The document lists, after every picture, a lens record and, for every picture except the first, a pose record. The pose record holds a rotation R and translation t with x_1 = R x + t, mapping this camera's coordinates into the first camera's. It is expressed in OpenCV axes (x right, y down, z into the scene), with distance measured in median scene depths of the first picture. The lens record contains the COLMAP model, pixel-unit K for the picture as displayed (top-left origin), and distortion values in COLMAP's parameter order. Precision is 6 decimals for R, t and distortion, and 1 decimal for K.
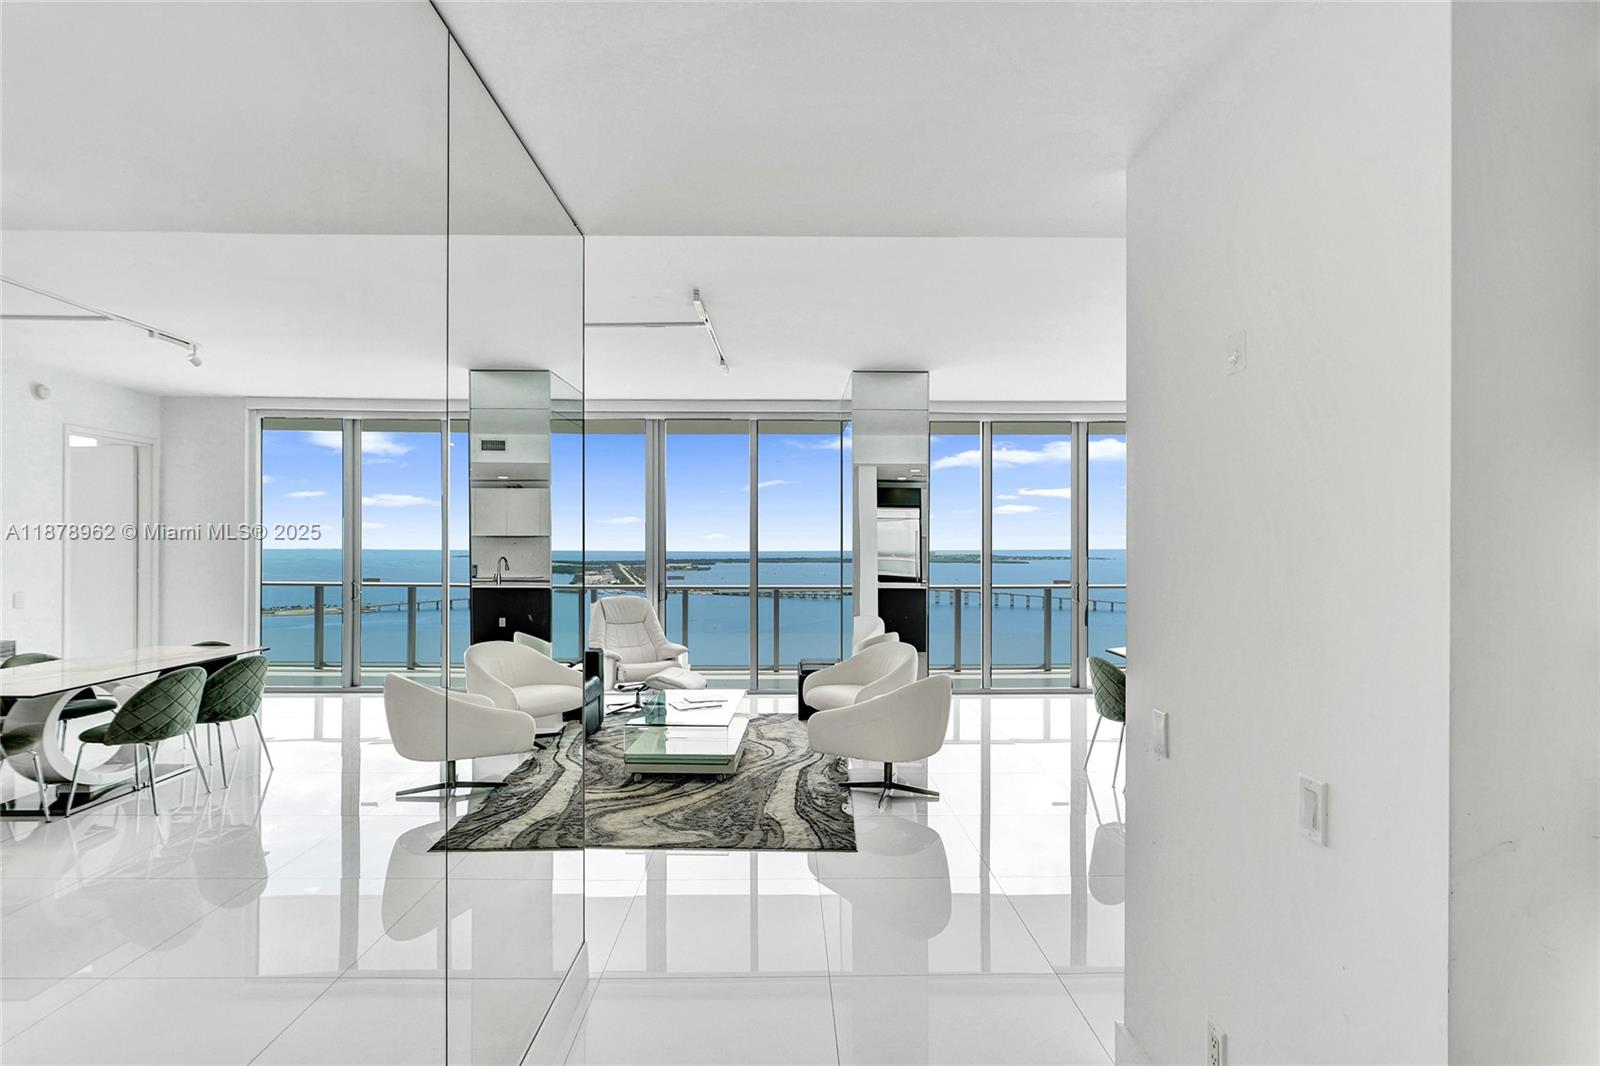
lens RADIAL K [[770.6, 0, 801.4], [0, 770.6, 541.6], [0, 0, 1]] dist [-0.016033, 0.000427]
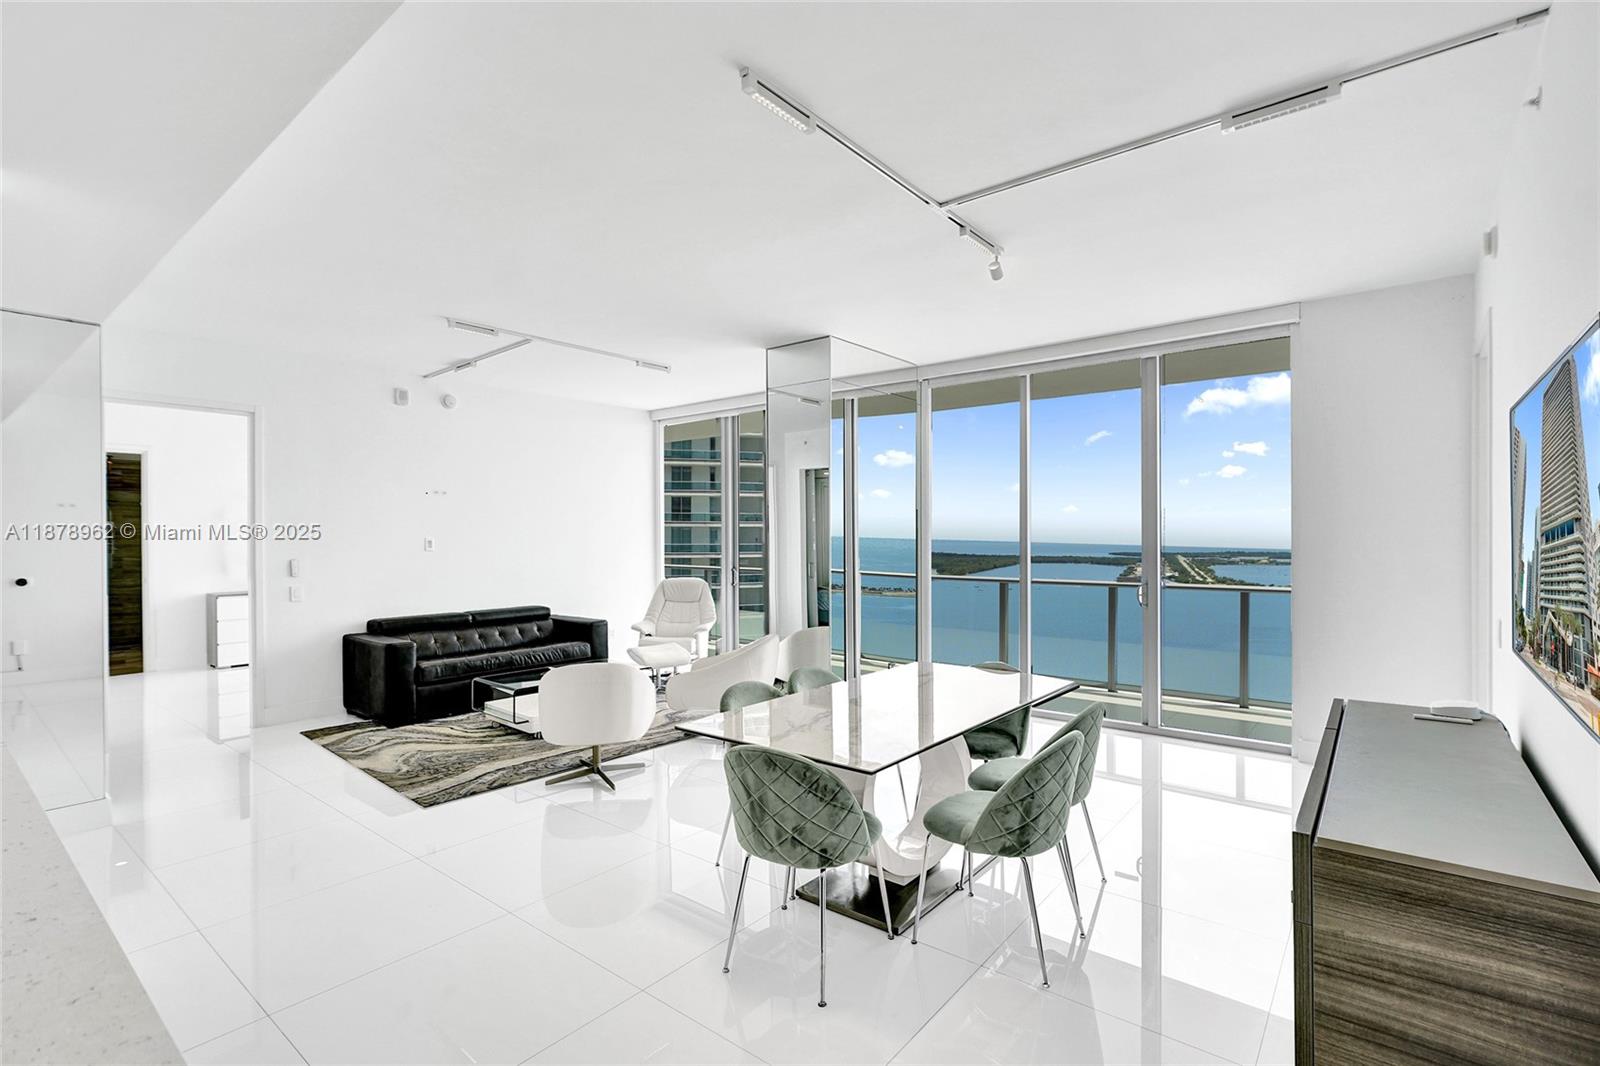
lens RADIAL K [[744.2, 0, 800.0], [0, 744.2, 533.0], [0, 0, 1]] dist [-0.004248, 0.000550]
pose [[0.766232, -0.007213, -0.642524, 0.910845], [0.008331, 0.999964, -0.001290, 0.012636], [0.642510, -0.004364, 0.766265, 0.418275]]
